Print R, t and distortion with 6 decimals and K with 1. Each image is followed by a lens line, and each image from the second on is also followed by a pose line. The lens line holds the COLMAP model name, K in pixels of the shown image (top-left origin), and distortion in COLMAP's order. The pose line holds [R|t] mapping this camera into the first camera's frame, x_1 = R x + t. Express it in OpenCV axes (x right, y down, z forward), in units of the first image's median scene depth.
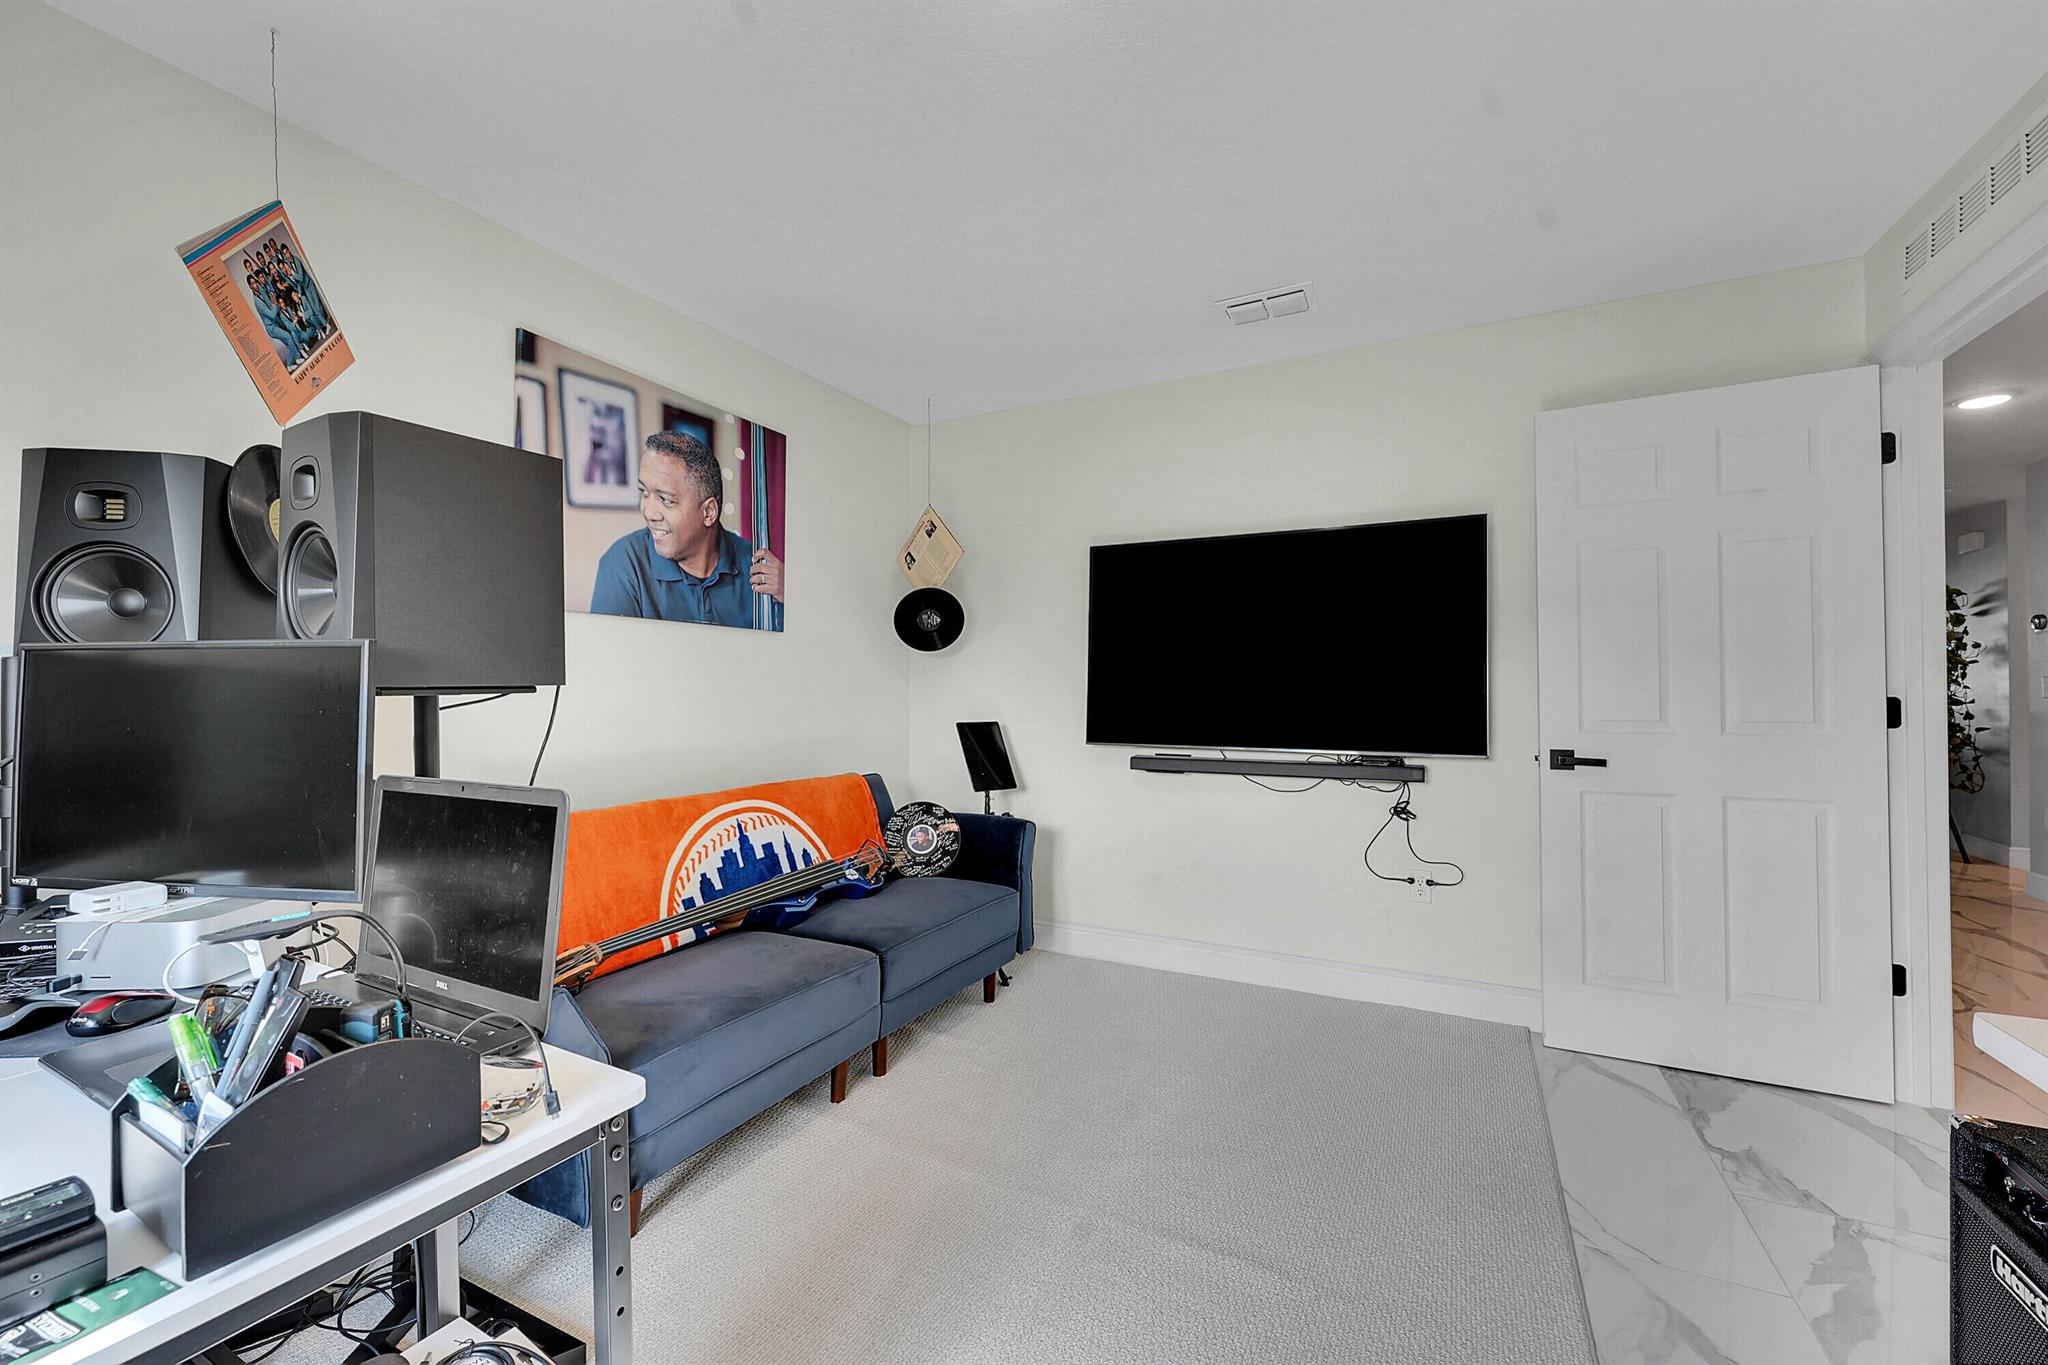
lens RADIAL K [[808.3, 0, 1028.0], [0, 808.3, 682.6], [0, 0, 1]] dist [-0.001972, -0.000203]
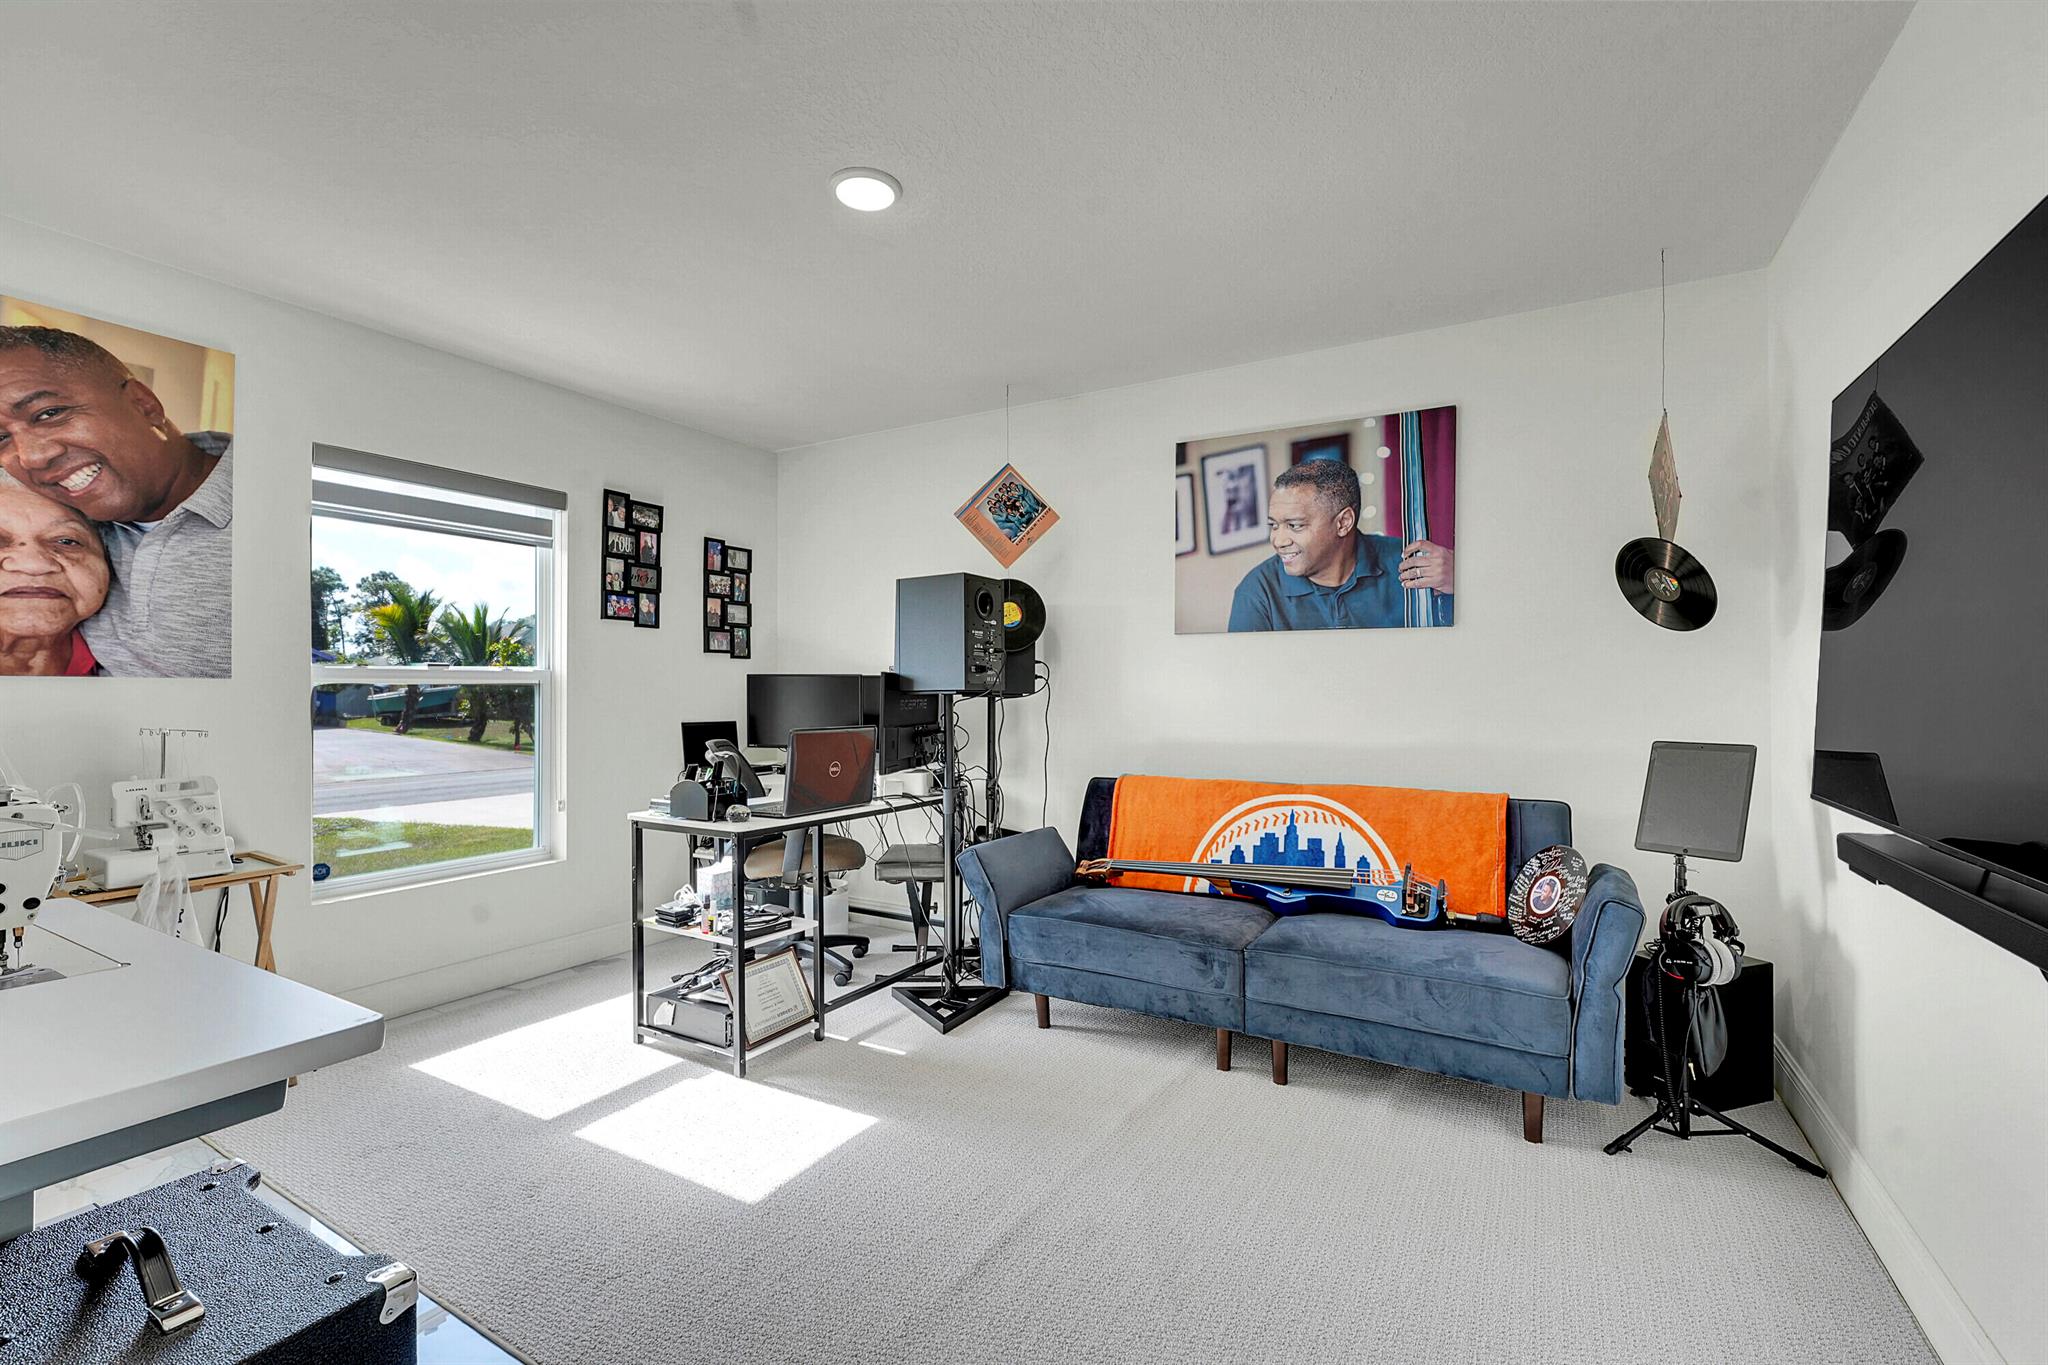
lens RADIAL K [[869.2, 0, 1024.0], [0, 869.2, 682.5], [0, 0, 1]] dist [-0.000728, -0.000104]
pose [[-0.049347, -0.007531, -0.998753, 0.805232], [0.011946, 0.999896, -0.008130, 0.002399], [0.998710, -0.012332, -0.049251, 0.673985]]
